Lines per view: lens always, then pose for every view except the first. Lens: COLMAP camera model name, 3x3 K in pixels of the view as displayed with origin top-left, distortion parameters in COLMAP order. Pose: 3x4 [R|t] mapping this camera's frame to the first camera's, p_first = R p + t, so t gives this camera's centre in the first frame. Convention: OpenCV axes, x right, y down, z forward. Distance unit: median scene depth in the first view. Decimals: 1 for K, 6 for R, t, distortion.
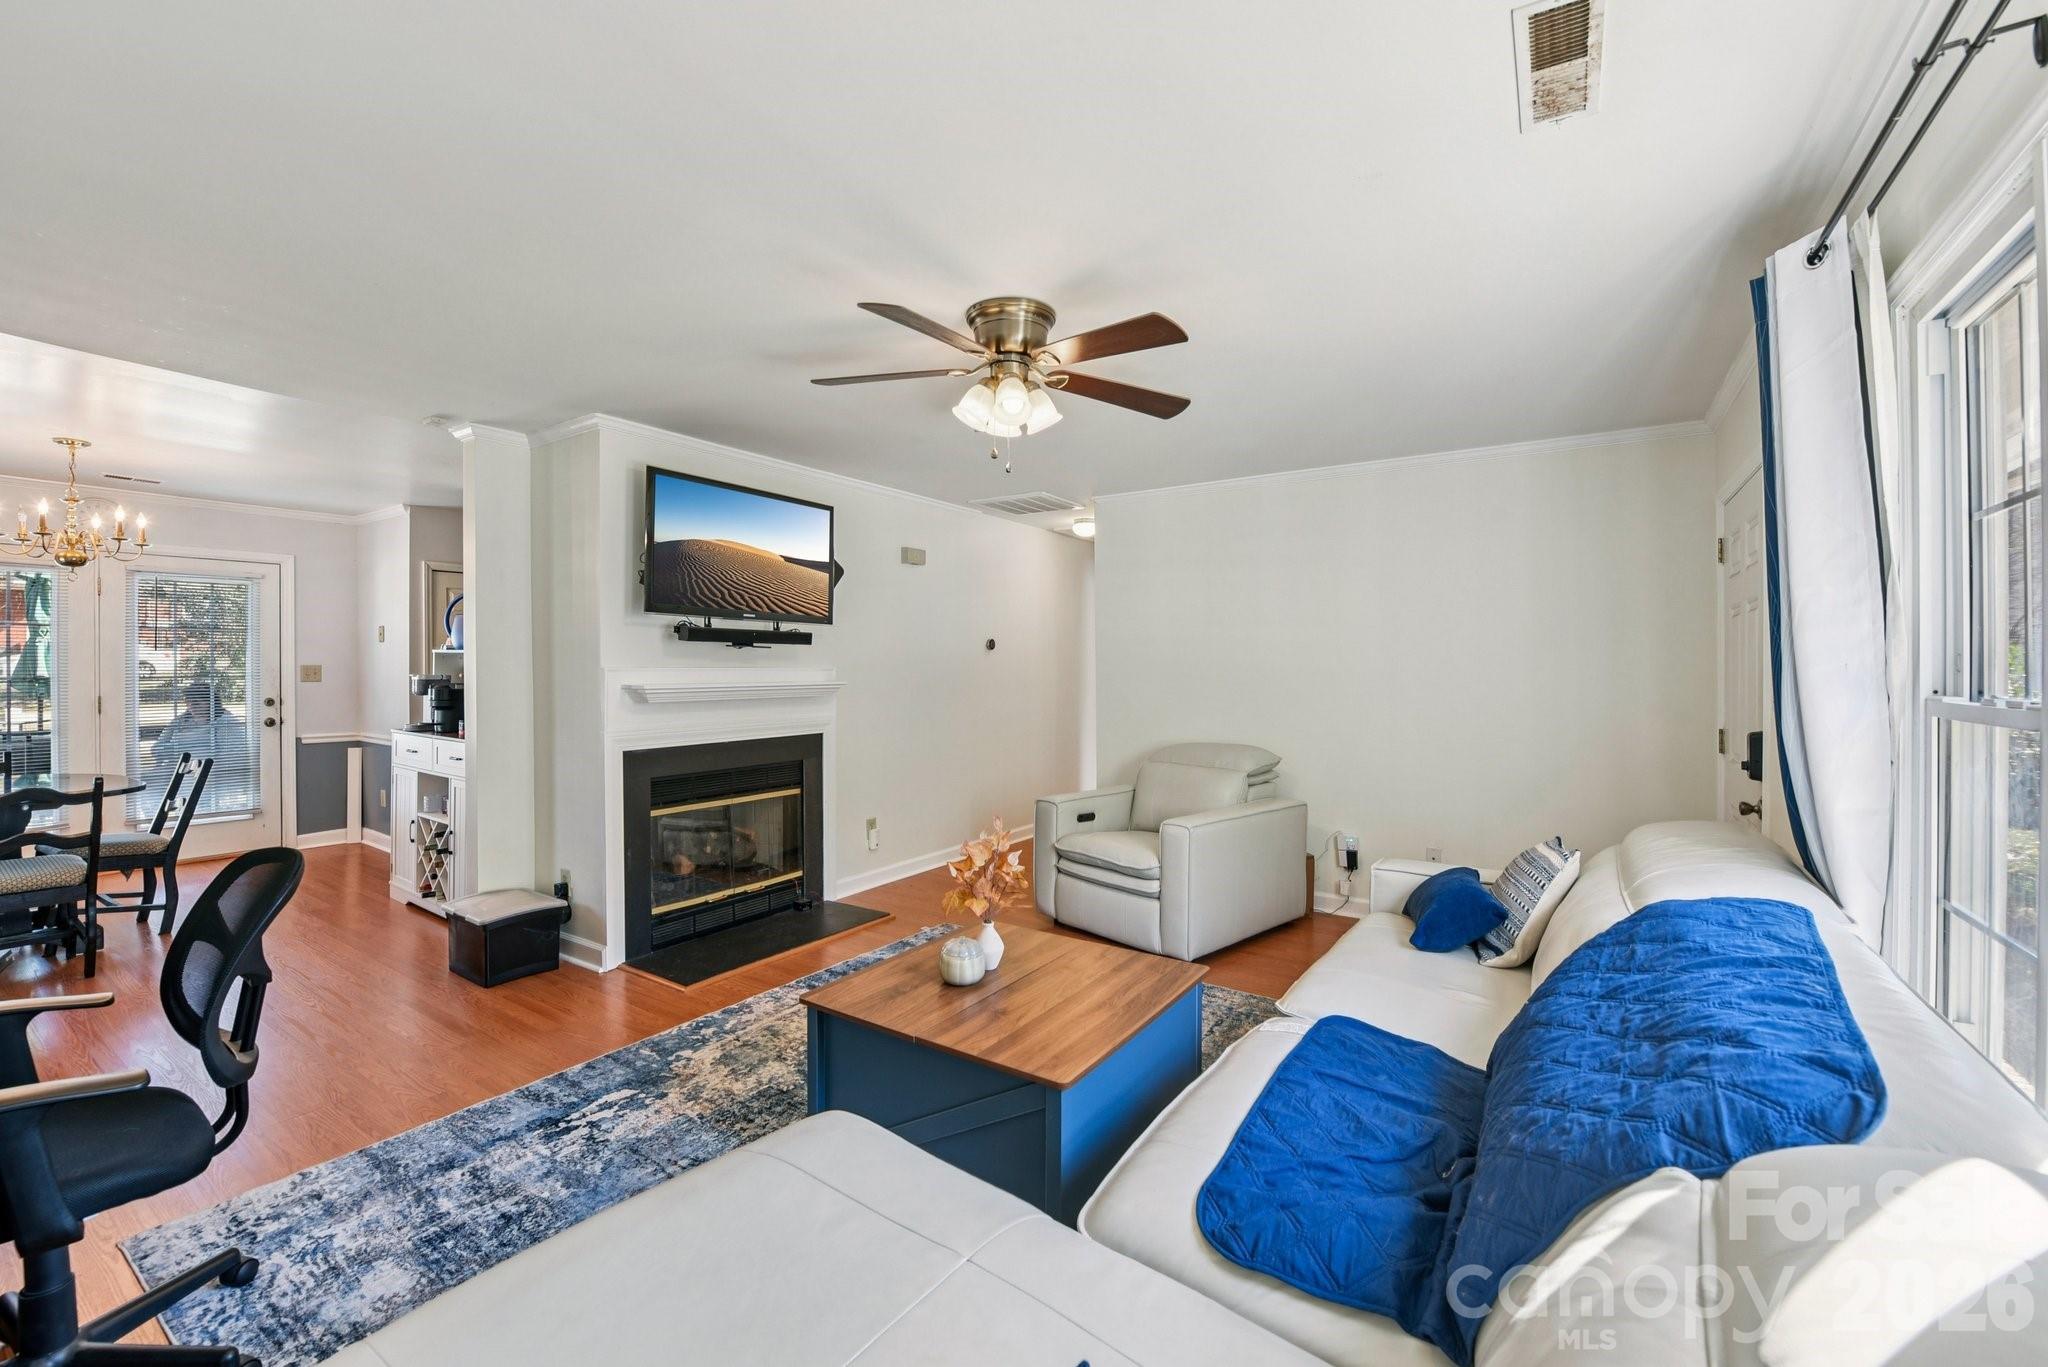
lens RADIAL K [[828.8, 0, 1024.0], [0, 828.8, 683.5], [0, 0, 1]] dist [-0.014739, -0.000185]
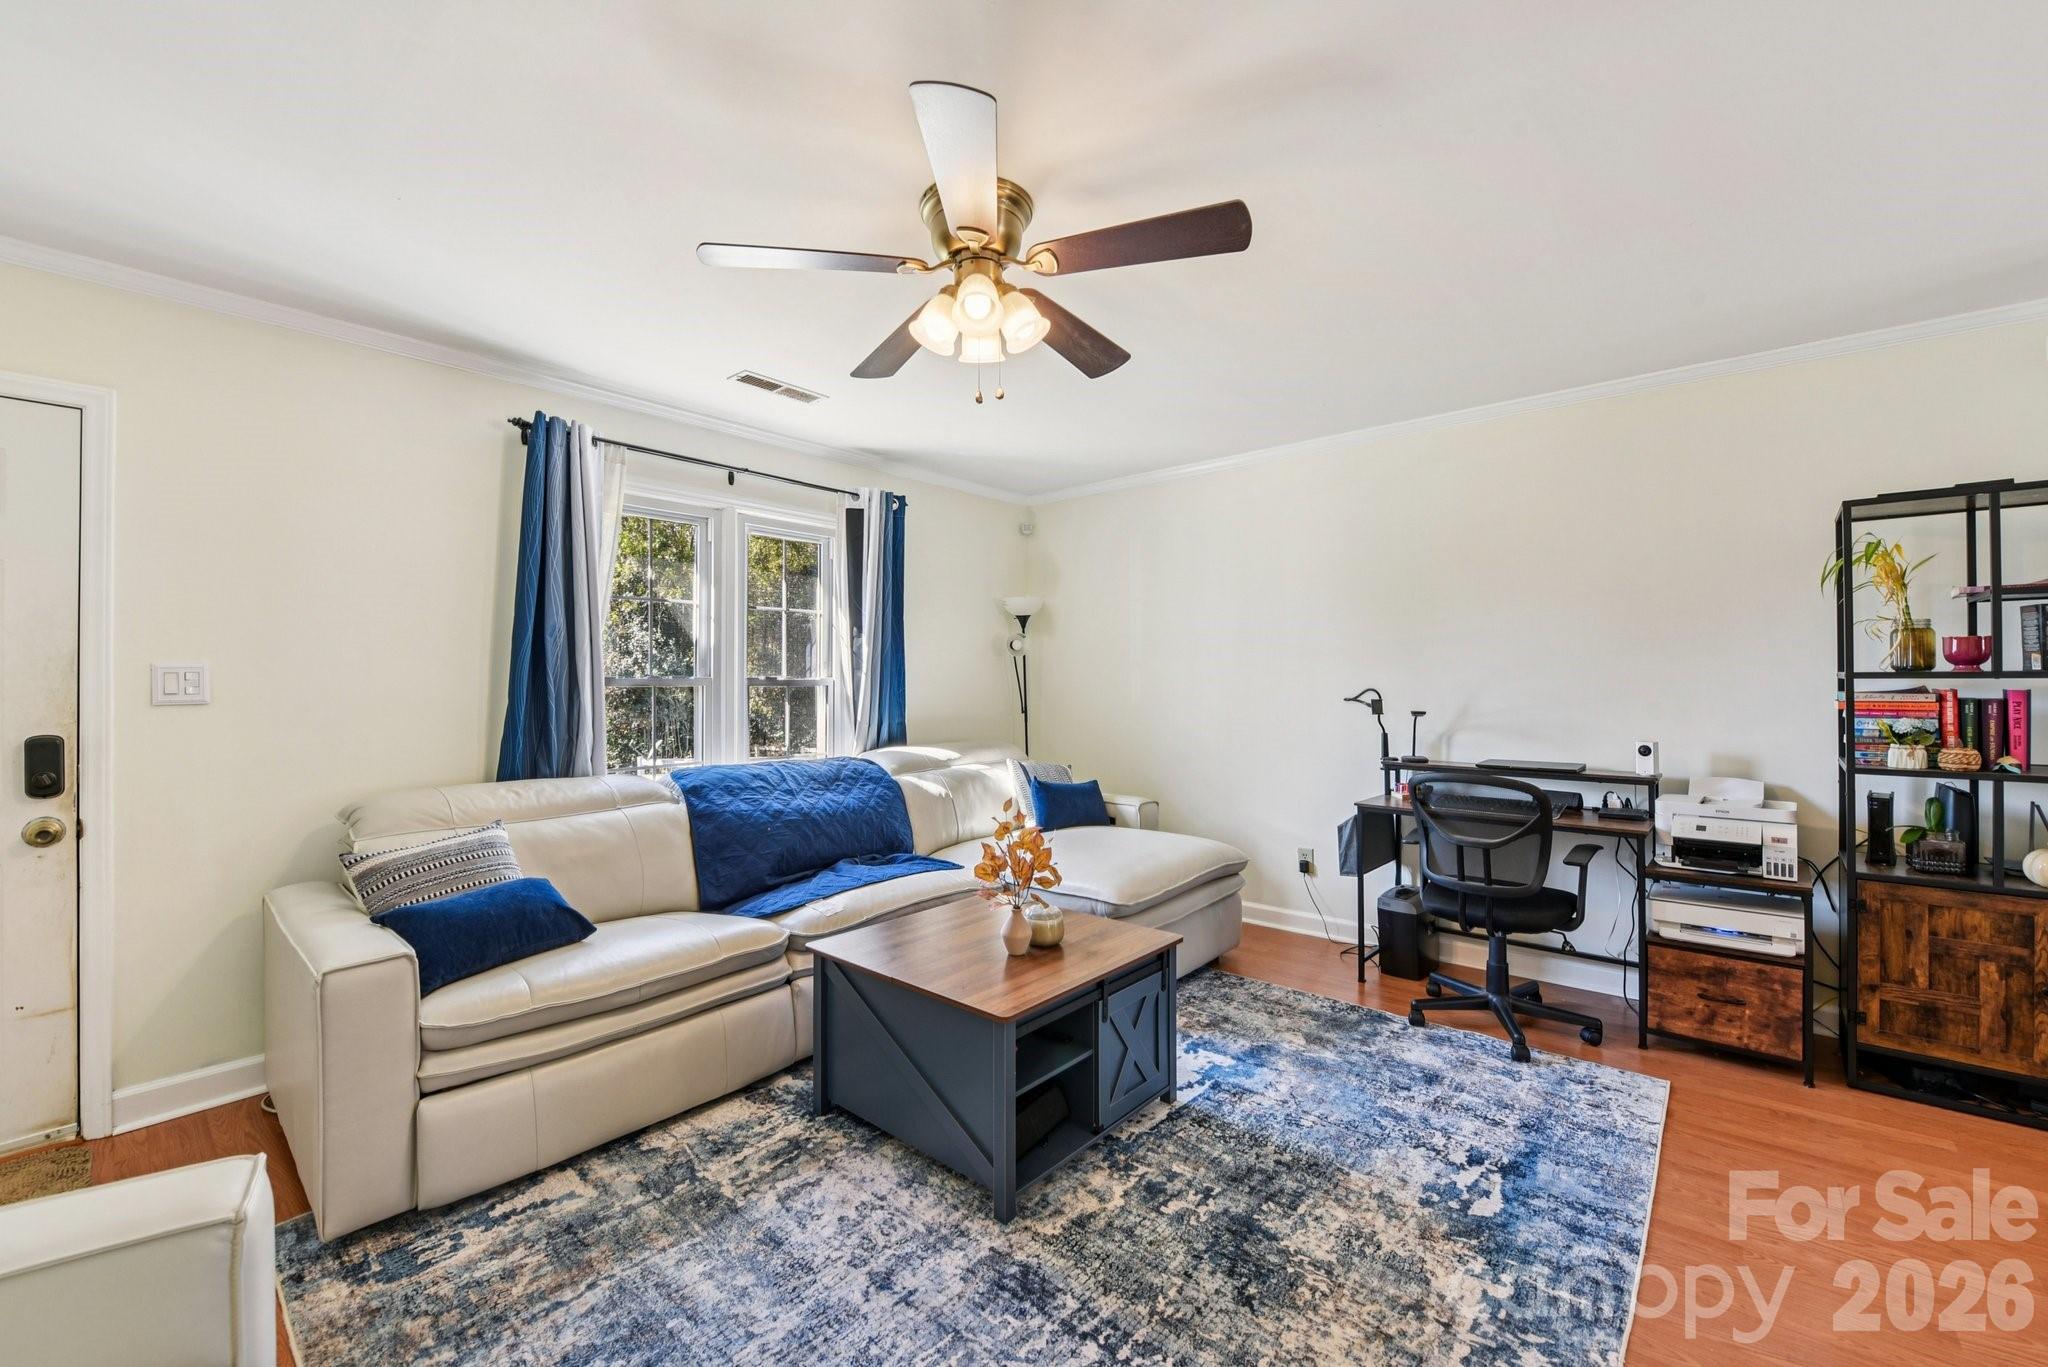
lens RADIAL K [[828.8, 0, 1024.0], [0, 828.8, 683.5], [0, 0, 1]] dist [-0.014739, -0.000185]
pose [[-0.991614, -0.001309, 0.129226, -0.134528], [0.001562, 0.999754, 0.022113, -0.003319], [-0.129224, 0.022130, -0.991369, 1.471816]]
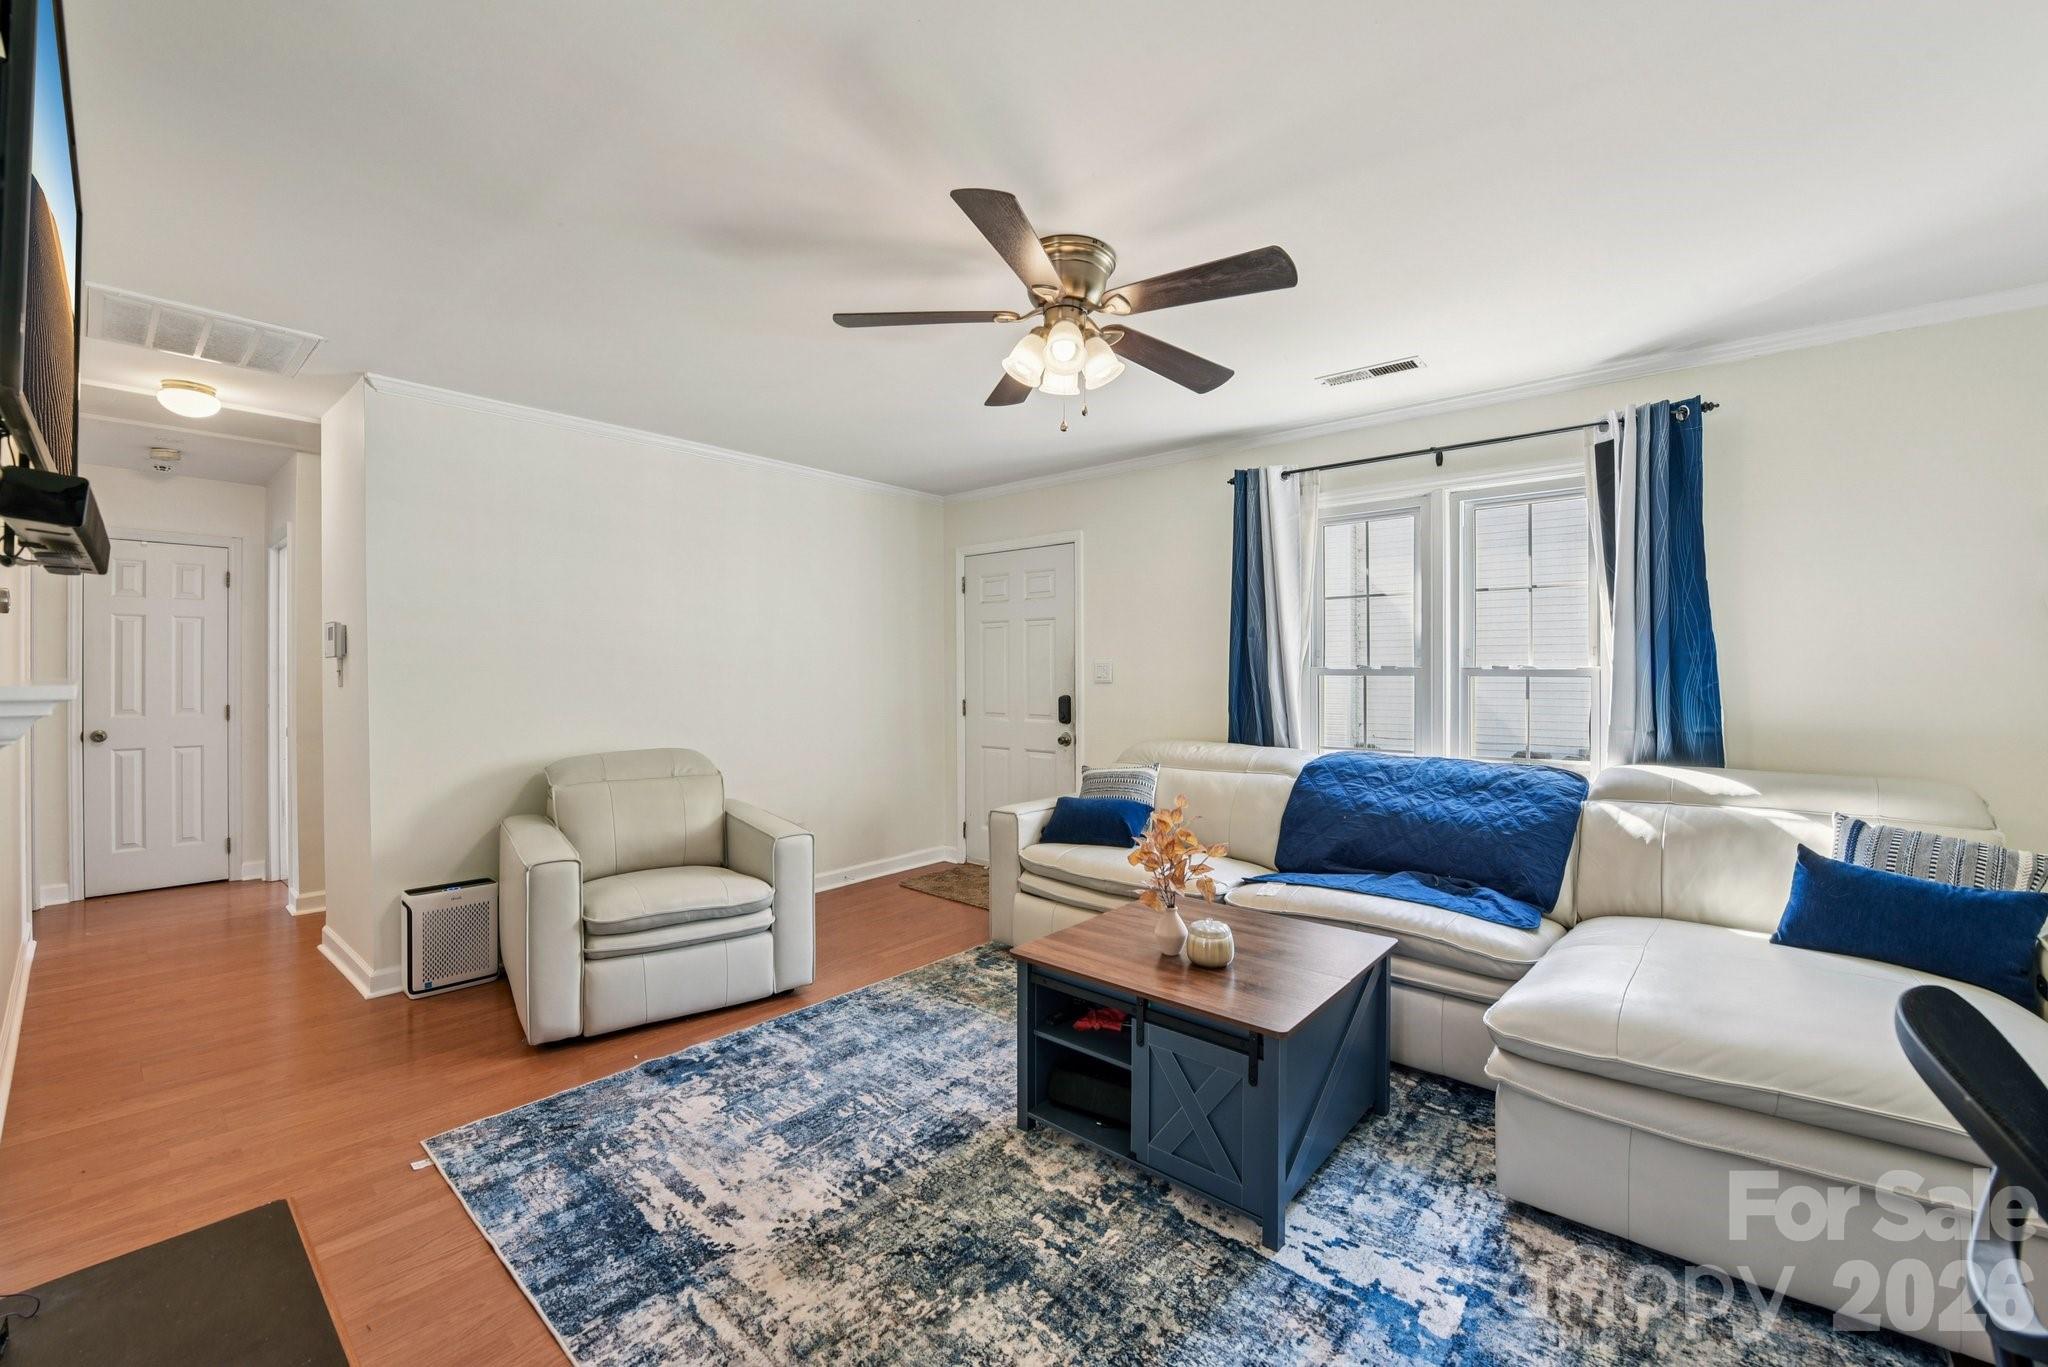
lens RADIAL K [[827.8, 0, 1021.8], [0, 827.8, 673.7], [0, 0, 1]] dist [-0.015875, 0.000065]
pose [[0.129451, -0.009140, 0.991544, -0.763166], [0.022277, 0.999732, 0.006307, 0.003005], [-0.991336, 0.021273, 0.129620, 0.771827]]
